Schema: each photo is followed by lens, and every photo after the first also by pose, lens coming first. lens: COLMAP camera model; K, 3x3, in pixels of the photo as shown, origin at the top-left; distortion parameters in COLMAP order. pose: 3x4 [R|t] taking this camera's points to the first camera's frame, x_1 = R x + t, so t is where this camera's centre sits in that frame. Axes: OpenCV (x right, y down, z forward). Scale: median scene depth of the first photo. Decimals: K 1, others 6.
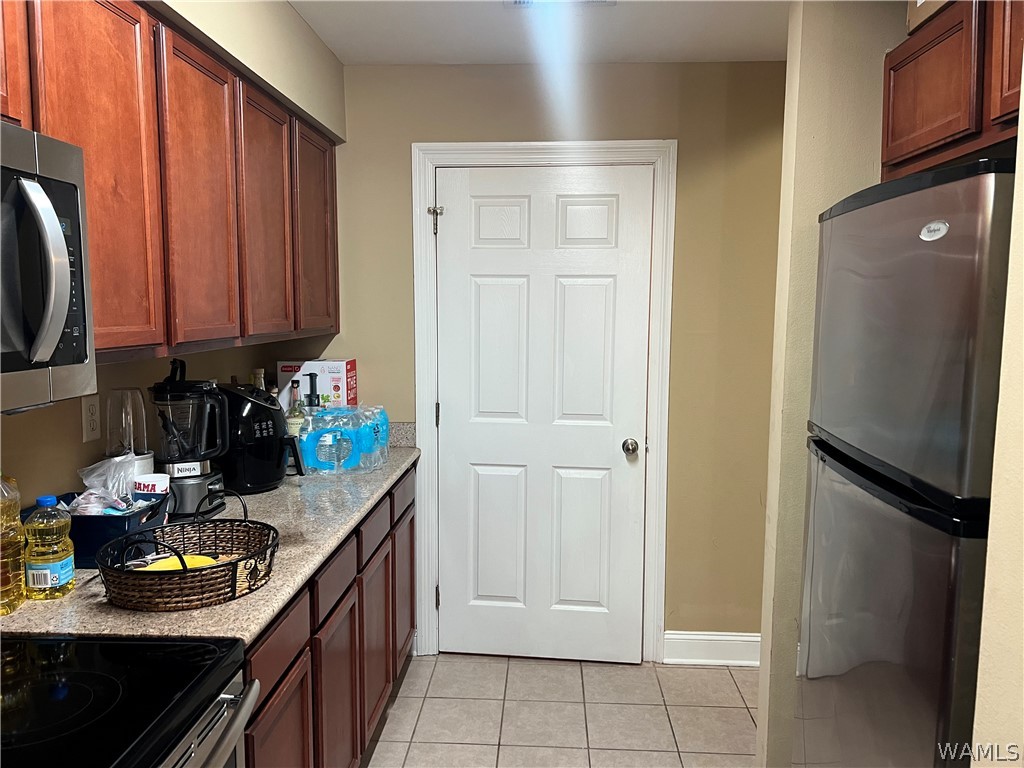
lens RADIAL K [[755.8, 0, 509.5], [0, 755.8, 387.6], [0, 0, 1]] dist [0.008487, -0.023584]
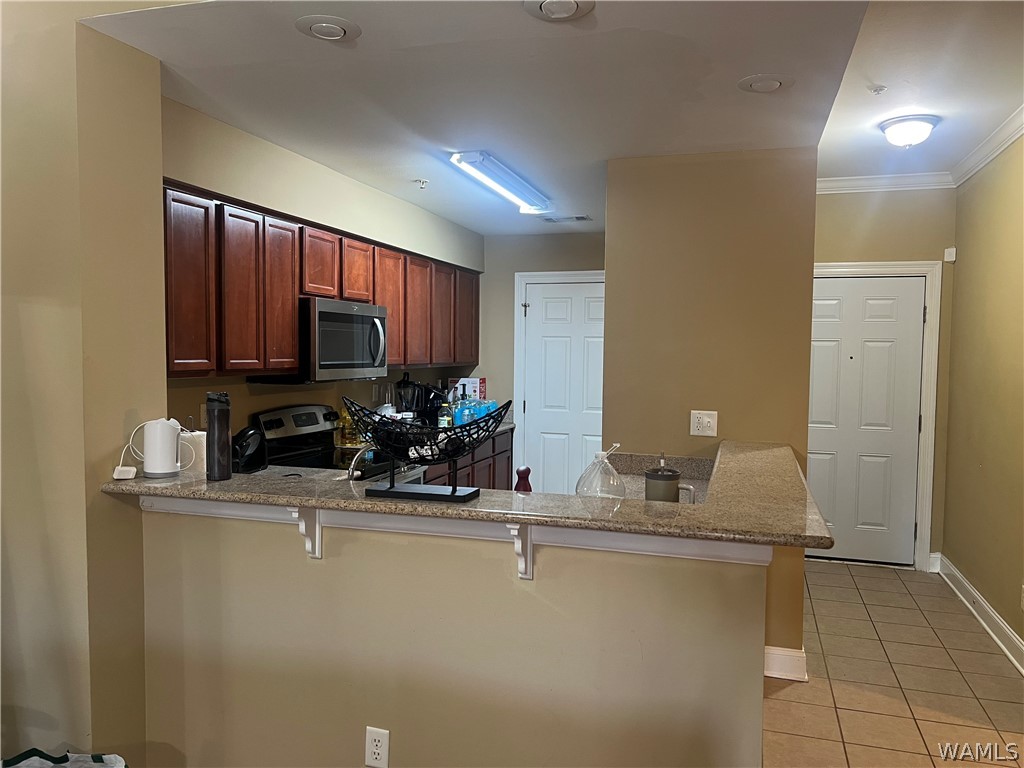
lens RADIAL K [[755.8, 0, 511.8], [0, 755.8, 379.8], [0, 0, 1]] dist [0.008487, -0.023584]
pose [[0.967981, 0.015897, -0.250520, 0.513004], [-0.033655, 0.997201, -0.066762, 0.138378], [0.248757, 0.073056, 0.965807, -1.291672]]
